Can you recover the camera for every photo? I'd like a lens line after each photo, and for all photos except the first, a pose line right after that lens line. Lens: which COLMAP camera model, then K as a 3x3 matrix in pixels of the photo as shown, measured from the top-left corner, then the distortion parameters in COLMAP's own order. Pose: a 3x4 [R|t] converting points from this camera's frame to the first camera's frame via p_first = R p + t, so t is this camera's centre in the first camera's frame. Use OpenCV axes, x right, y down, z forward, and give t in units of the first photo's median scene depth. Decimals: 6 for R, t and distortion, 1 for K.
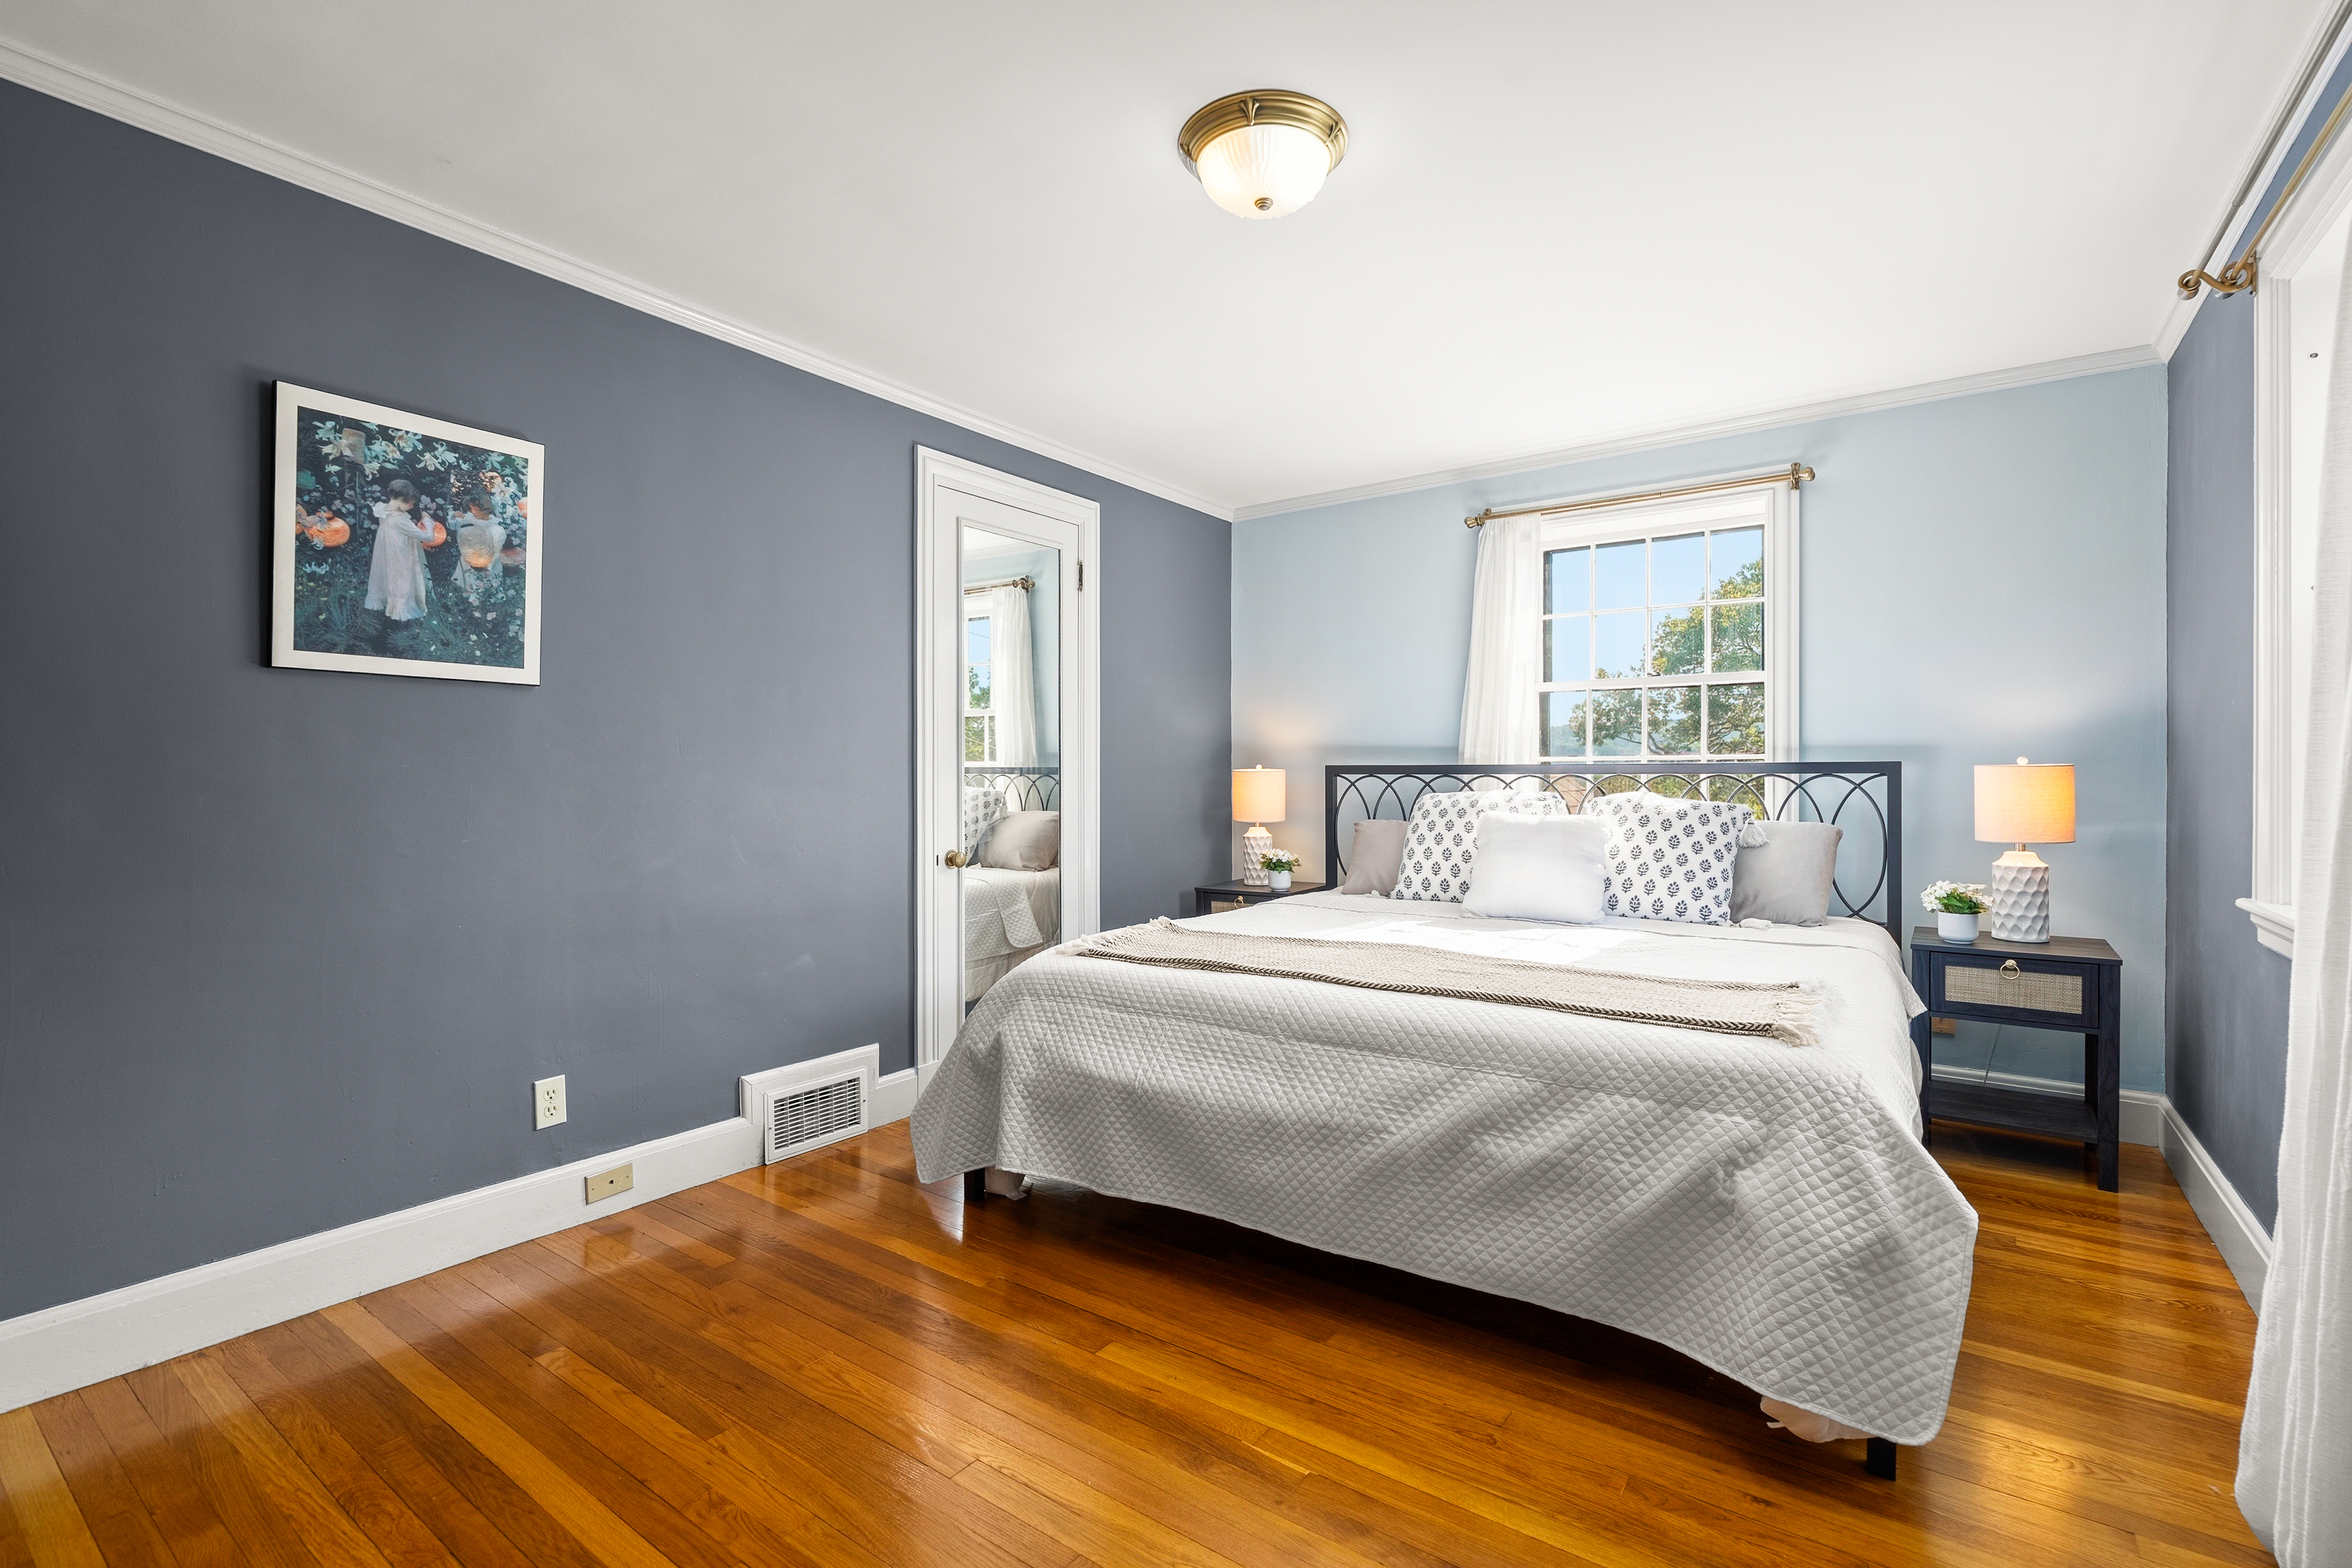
lens RADIAL K [[1057.3, 0, 1176.0], [0, 1057.3, 778.1], [0, 0, 1]] dist [-0.001685, 0.000792]
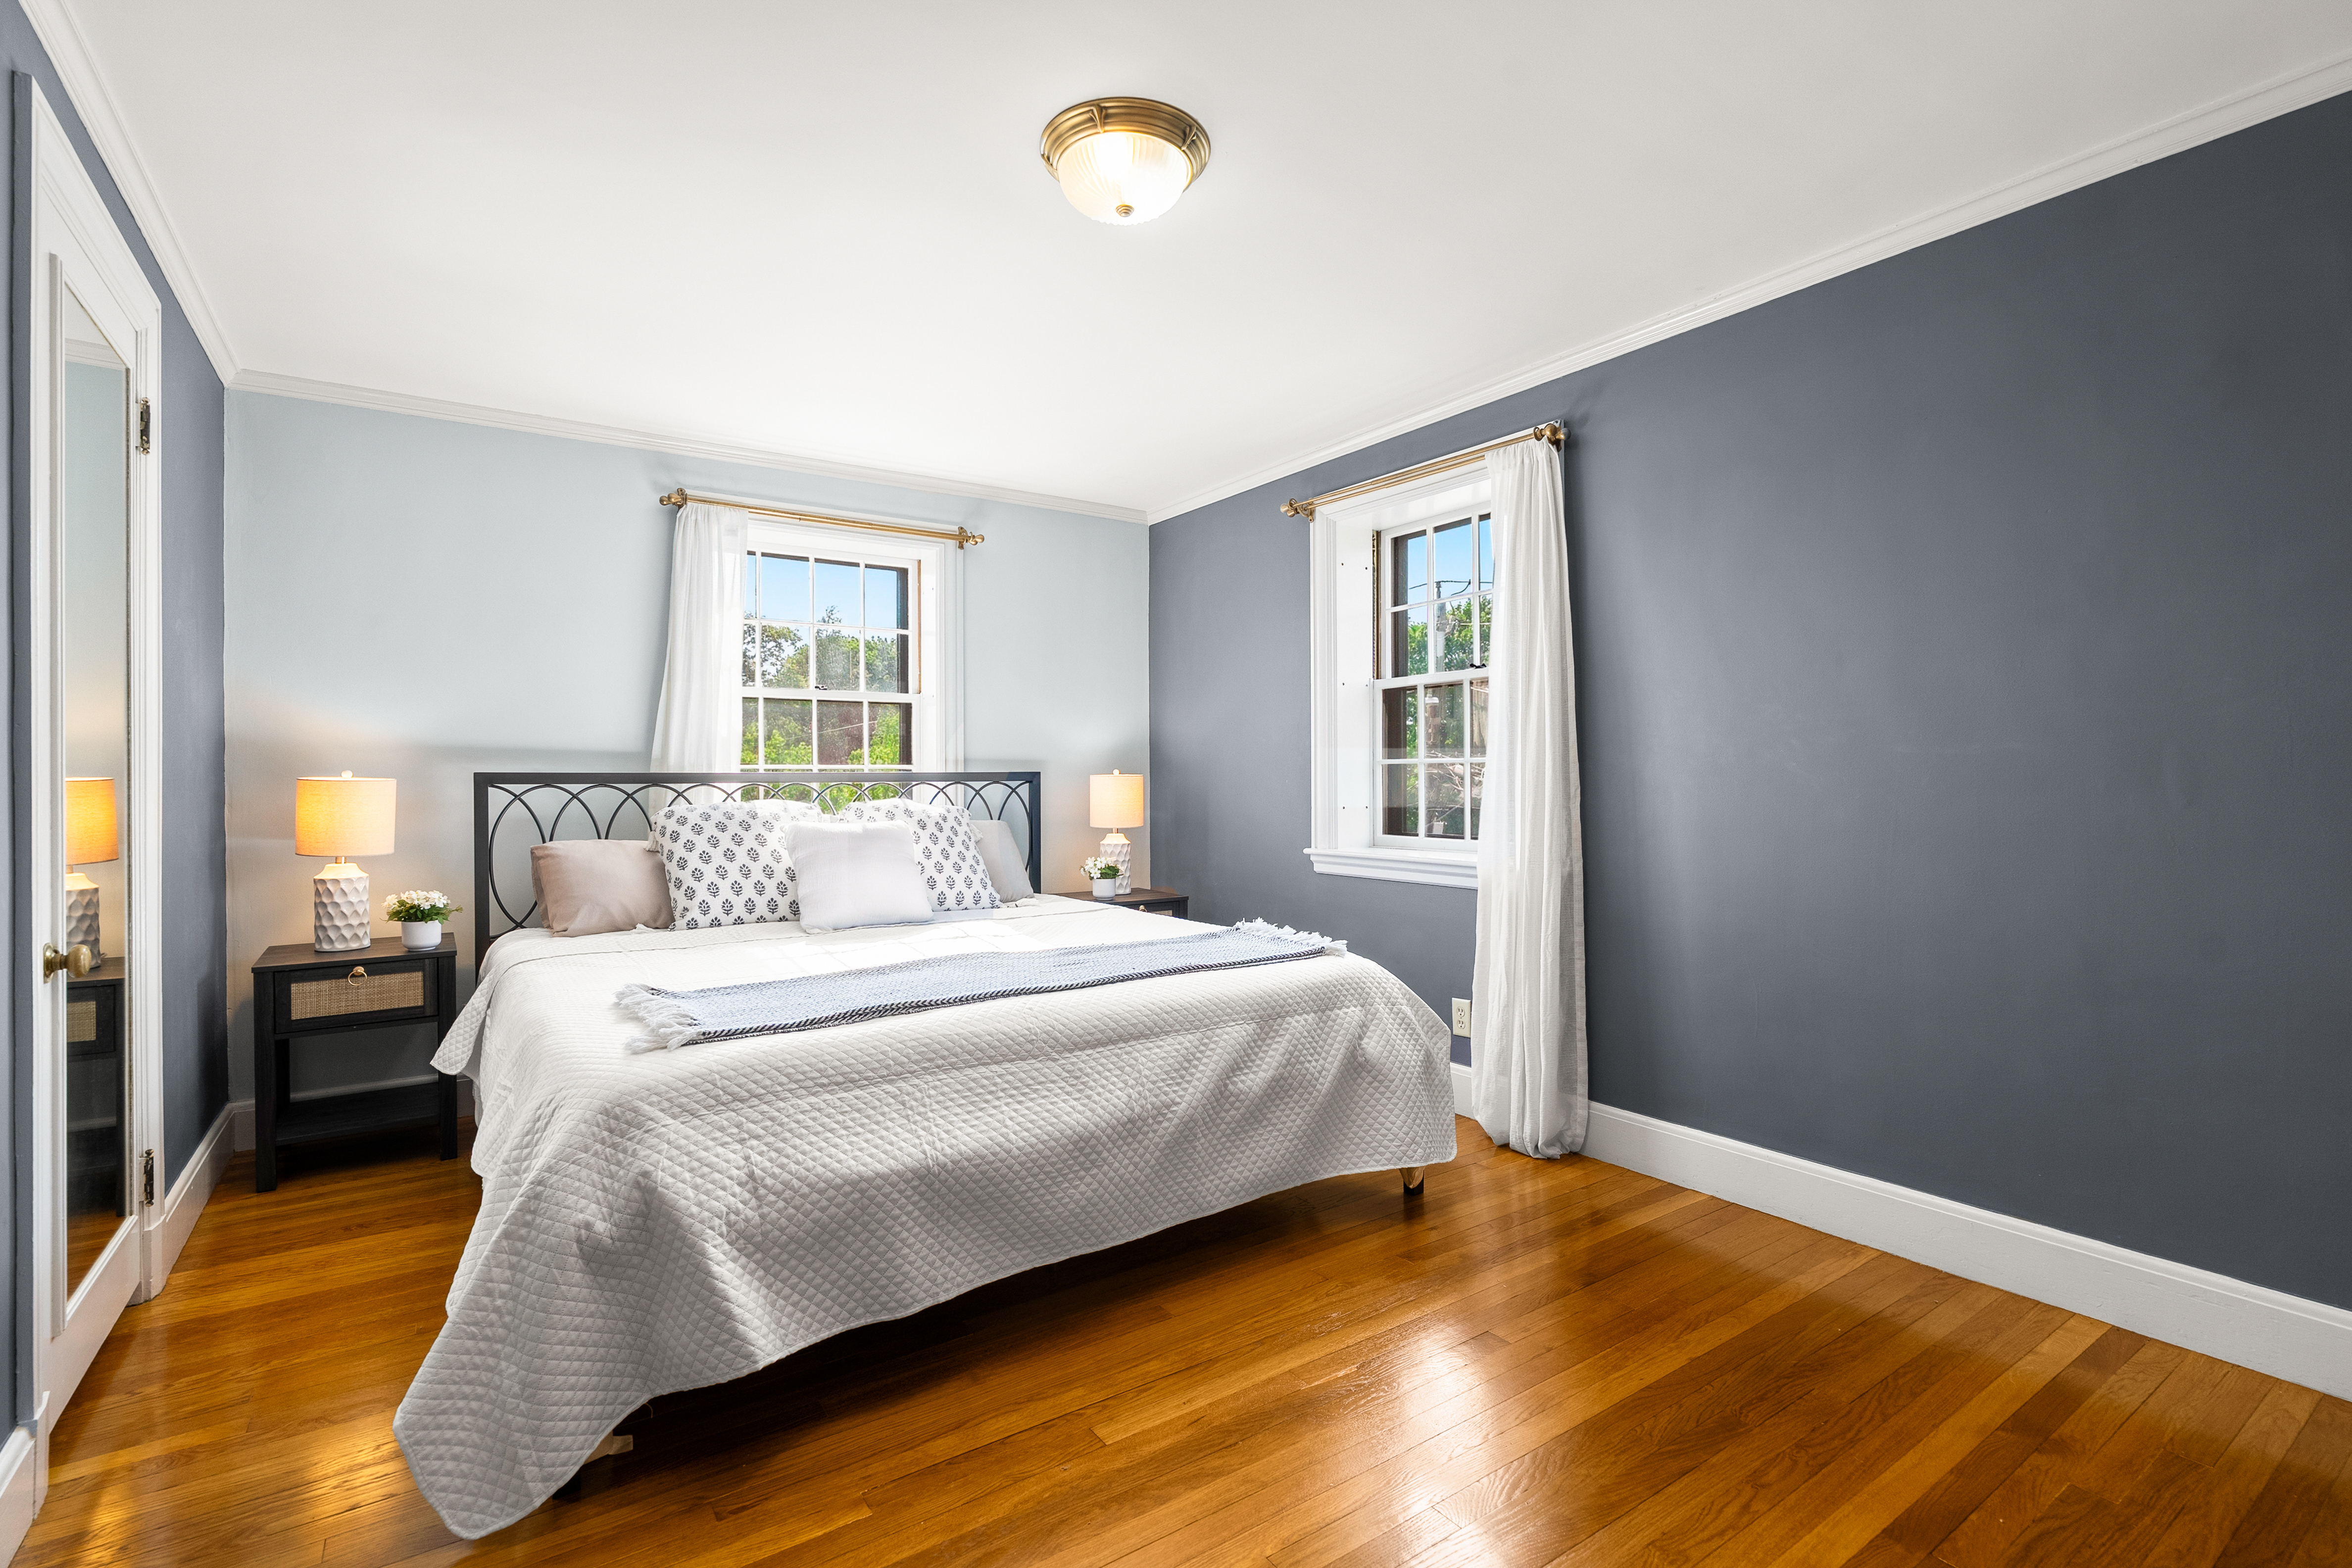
lens RADIAL K [[1057.3, 0, 1176.0], [0, 1057.3, 778.1], [0, 0, 1]] dist [-0.001685, 0.000792]
pose [[0.347651, 0.000854, 0.937624, -0.520541], [0.007399, 0.999966, -0.003654, -0.002011], [-0.937595, 0.008208, 0.347633, 0.378262]]
